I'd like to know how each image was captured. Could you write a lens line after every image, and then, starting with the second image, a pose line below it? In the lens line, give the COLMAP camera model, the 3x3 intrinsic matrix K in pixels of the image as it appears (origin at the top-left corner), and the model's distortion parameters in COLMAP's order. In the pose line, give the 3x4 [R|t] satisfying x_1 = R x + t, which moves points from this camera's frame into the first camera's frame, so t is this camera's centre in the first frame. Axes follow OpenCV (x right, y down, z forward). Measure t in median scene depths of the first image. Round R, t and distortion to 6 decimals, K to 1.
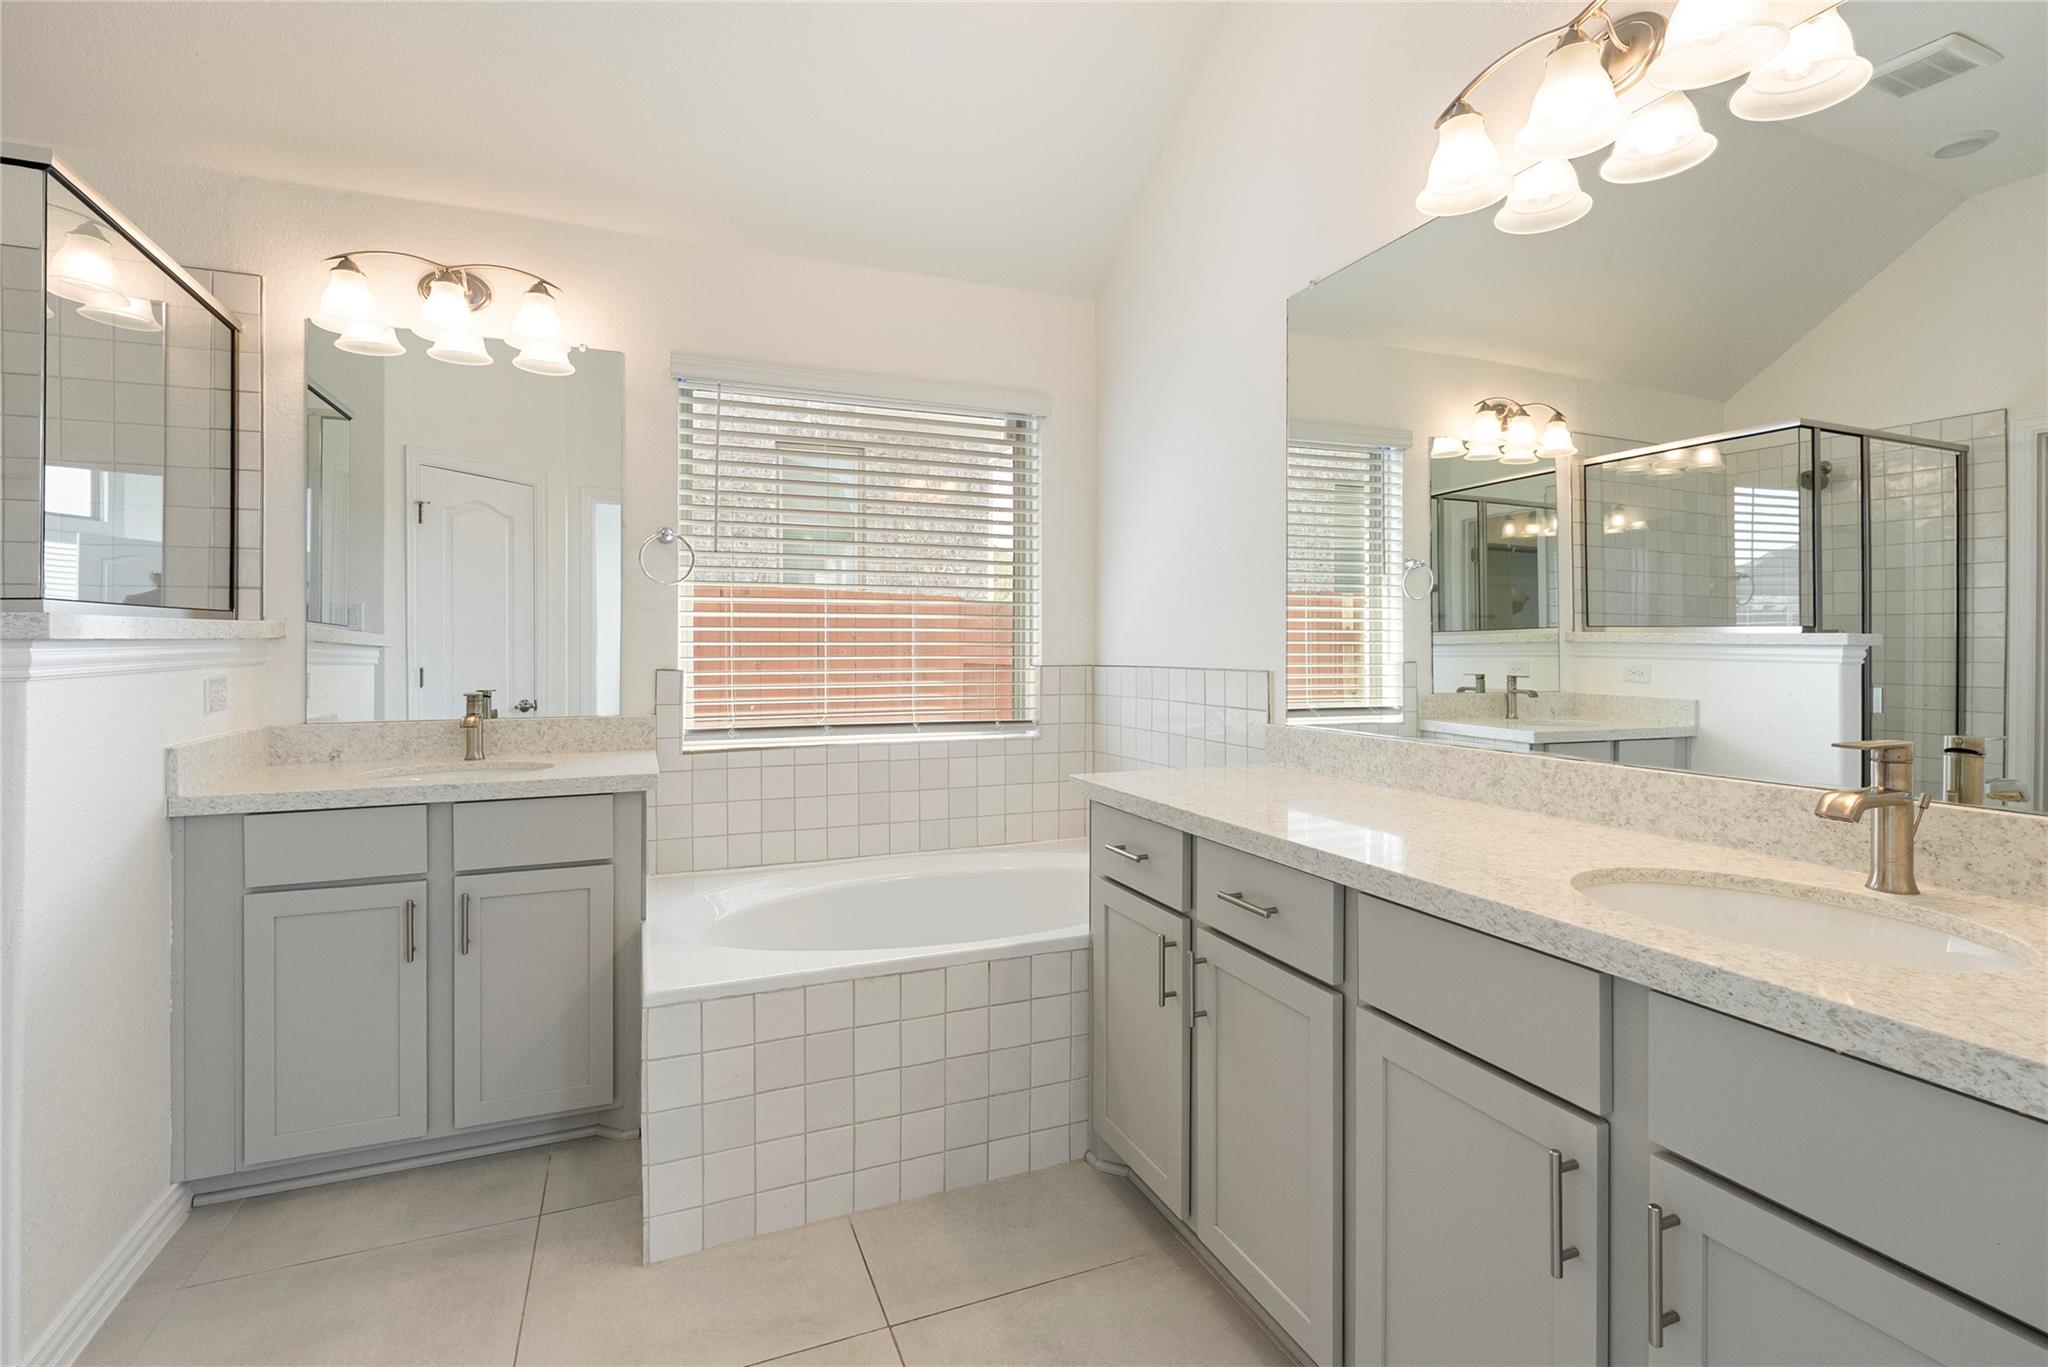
lens RADIAL K [[935.7, 0, 1025.6], [0, 935.7, 649.4], [0, 0, 1]] dist [-0.003430, -0.000527]
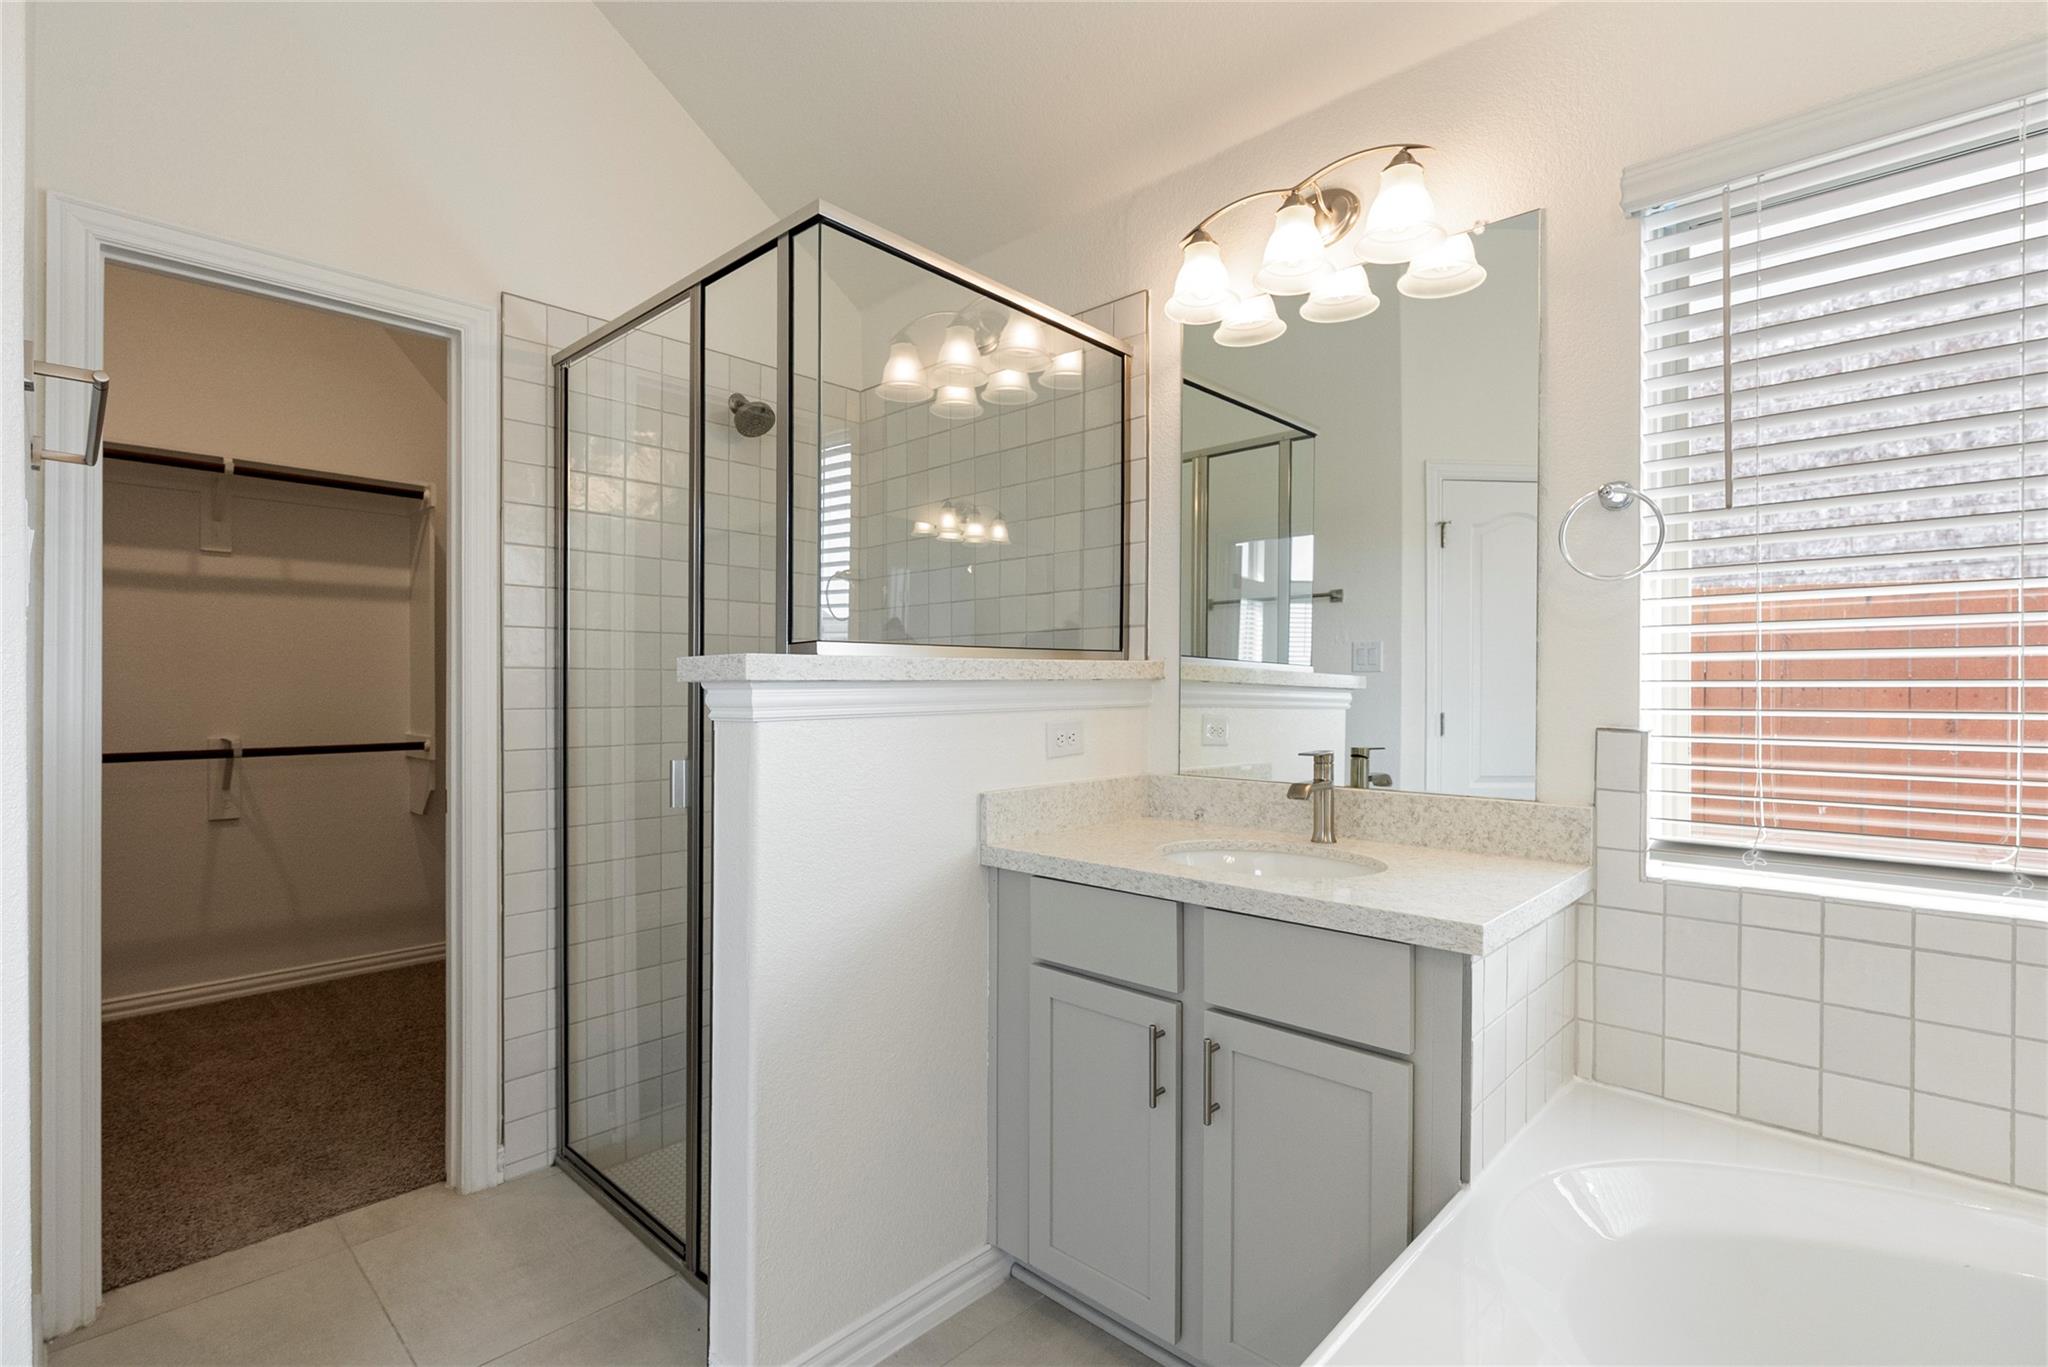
lens RADIAL K [[946.0, 0, 1018.5], [0, 946.0, 692.6], [0, 0, 1]] dist [-0.003312, -0.000500]
pose [[0.409633, 0.004906, -0.912237, -0.008171], [-0.003571, 0.999987, 0.003774, -0.001774], [0.912244, 0.001712, 0.409645, 0.479823]]
